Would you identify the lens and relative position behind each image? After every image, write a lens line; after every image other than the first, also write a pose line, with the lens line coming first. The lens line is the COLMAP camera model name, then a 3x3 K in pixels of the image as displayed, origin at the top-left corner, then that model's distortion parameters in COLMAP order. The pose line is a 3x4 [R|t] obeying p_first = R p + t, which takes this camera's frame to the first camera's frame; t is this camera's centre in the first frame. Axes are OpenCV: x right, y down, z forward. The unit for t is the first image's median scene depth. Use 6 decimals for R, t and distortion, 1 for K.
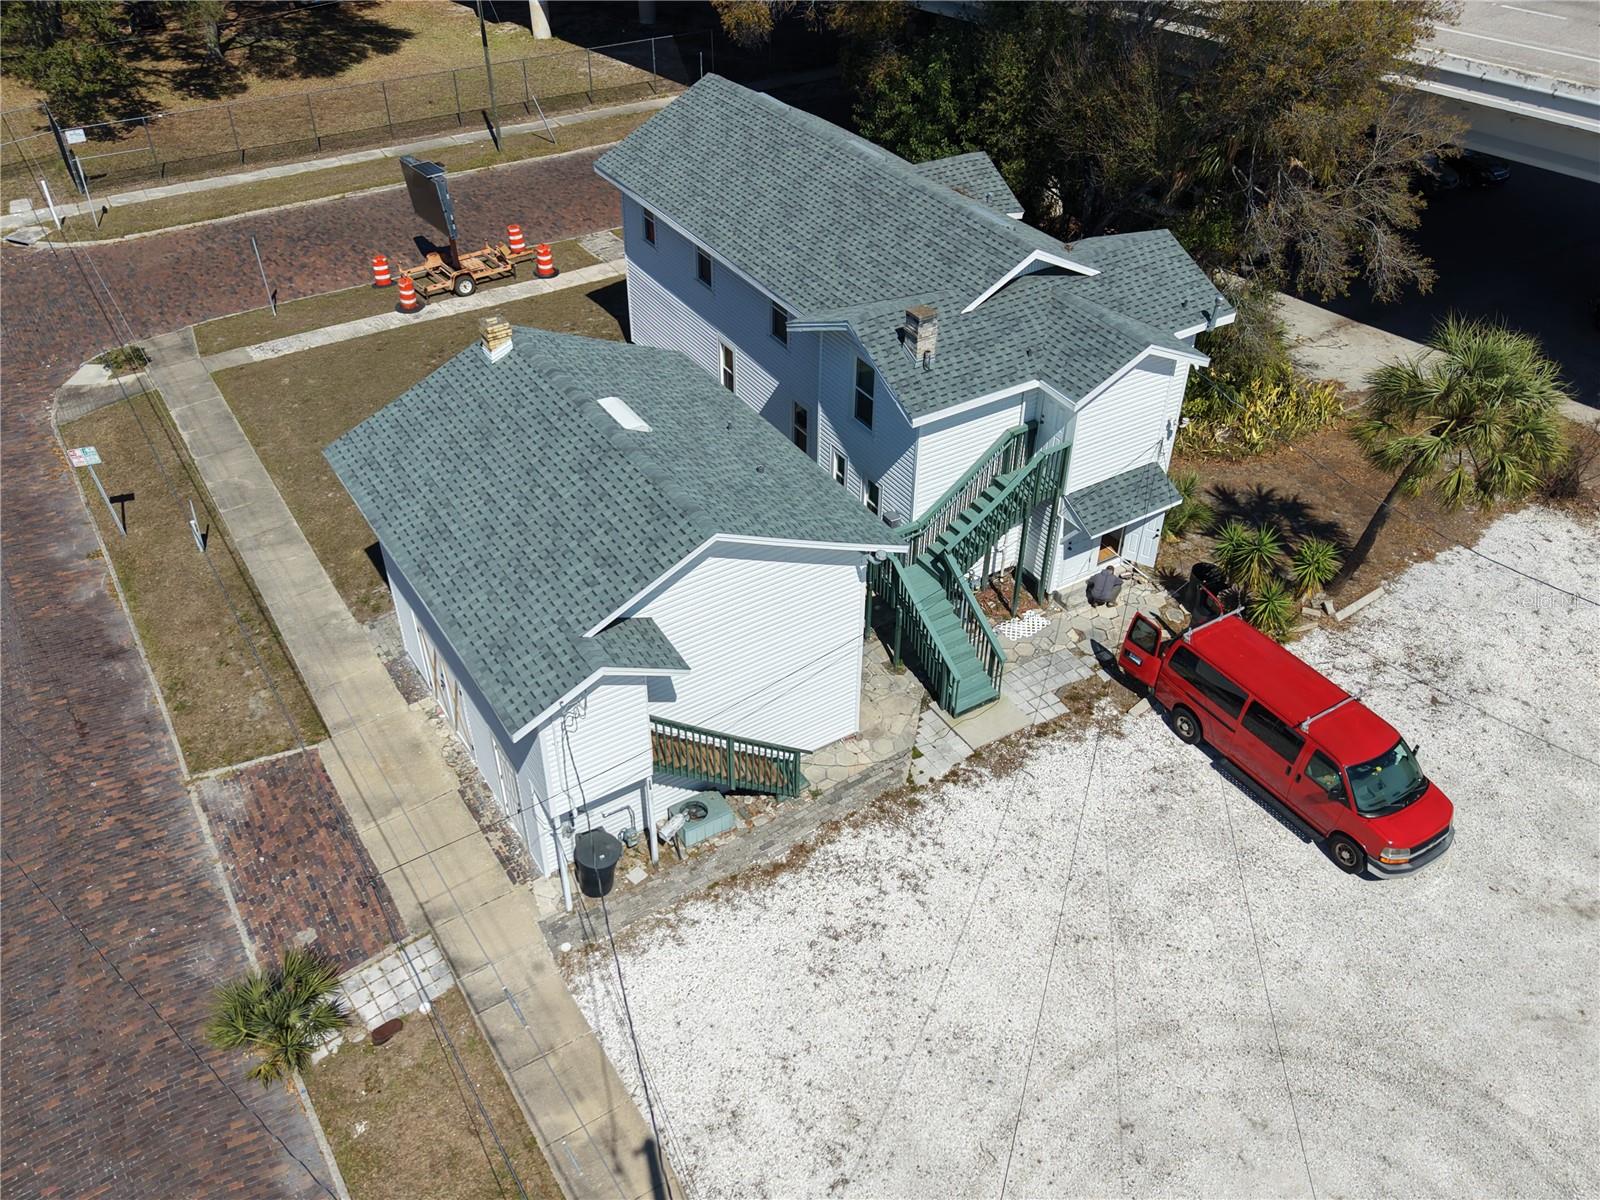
lens RADIAL K [[1327.6, 0, 784.8], [0, 1327.6, 608.5], [0, 0, 1]] dist [0.082473, -0.176939]
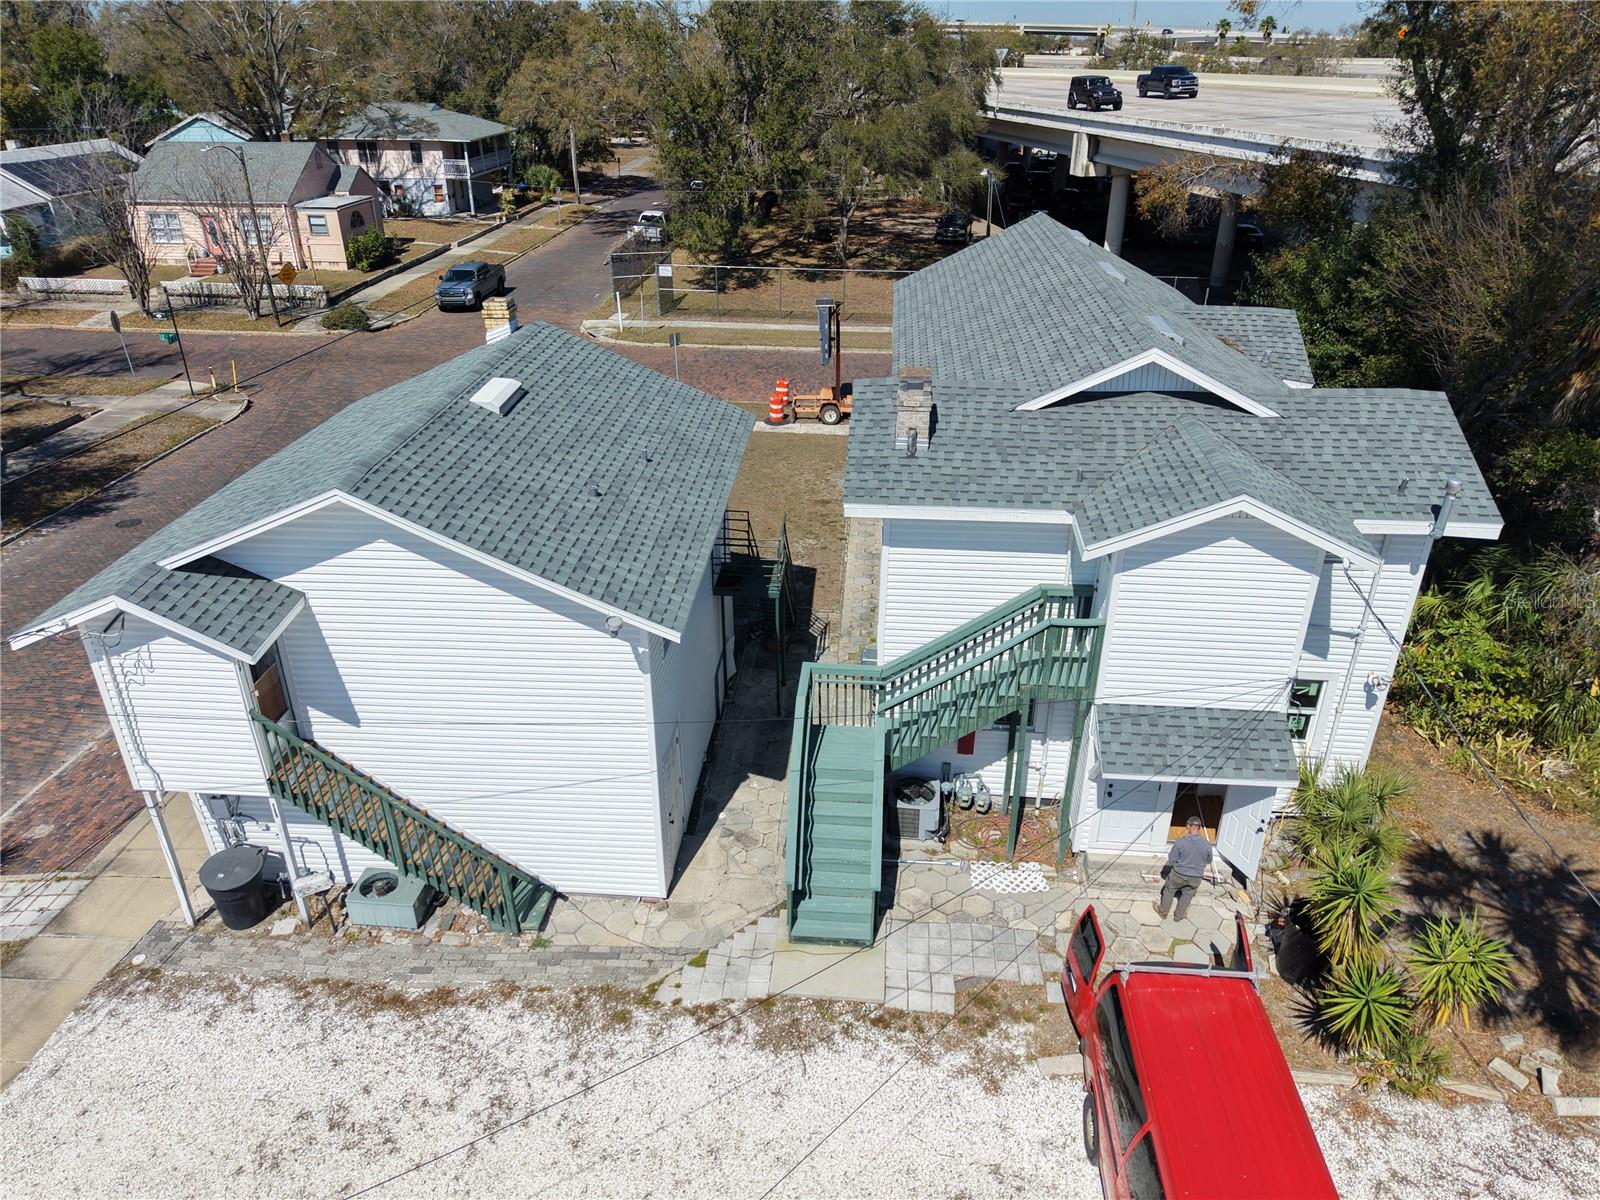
lens RADIAL K [[1088.2, 0, 789.7], [0, 1088.2, 602.8], [0, 0, 1]] dist [0.009846, -0.004851]
pose [[0.803988, 0.273367, -0.528085, 0.387036], [-0.369631, 0.925401, -0.083708, -0.032877], [0.465807, 0.262496, 0.845056, 0.497767]]
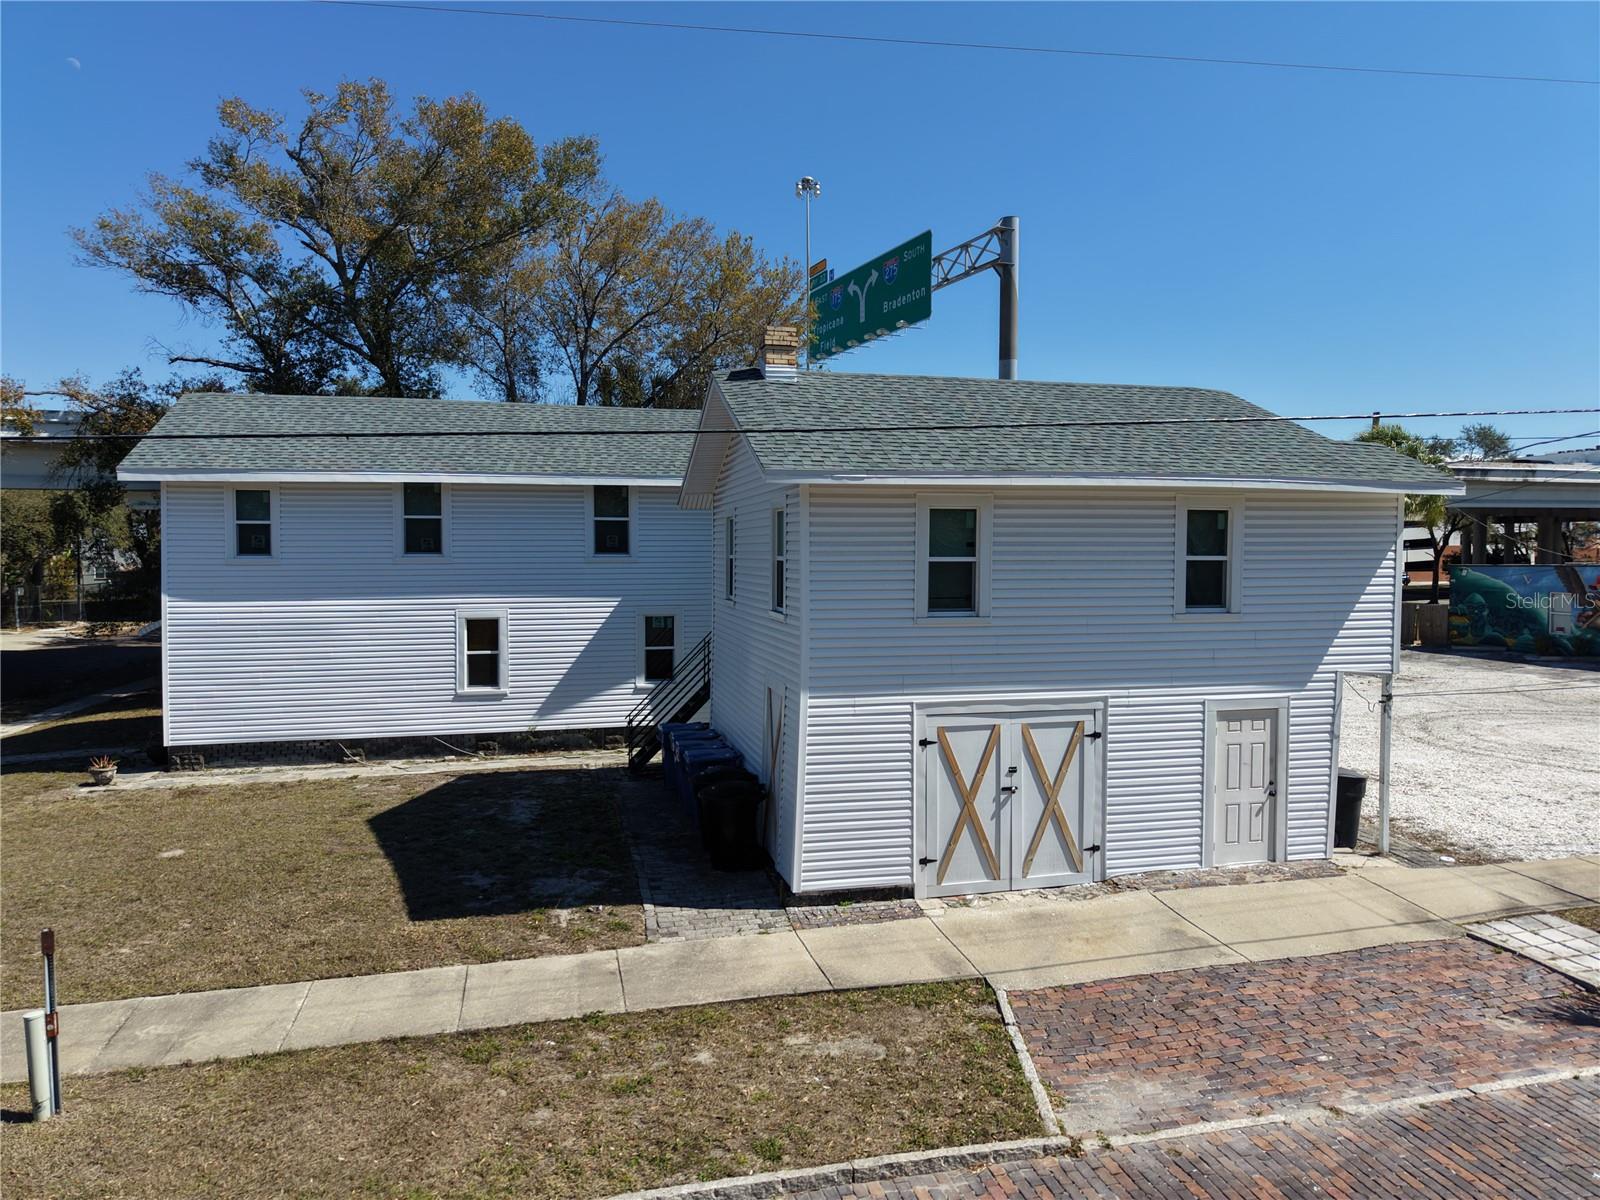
lens RADIAL K [[1088.2, 0, 789.7], [0, 1088.2, 602.8], [0, 0, 1]] dist [0.009846, -0.004851]
pose [[0.311852, -0.043860, 0.949118, -0.773727], [0.587874, 0.793674, -0.156481, 0.006097], [-0.746427, 0.606760, 0.273293, 0.891671]]
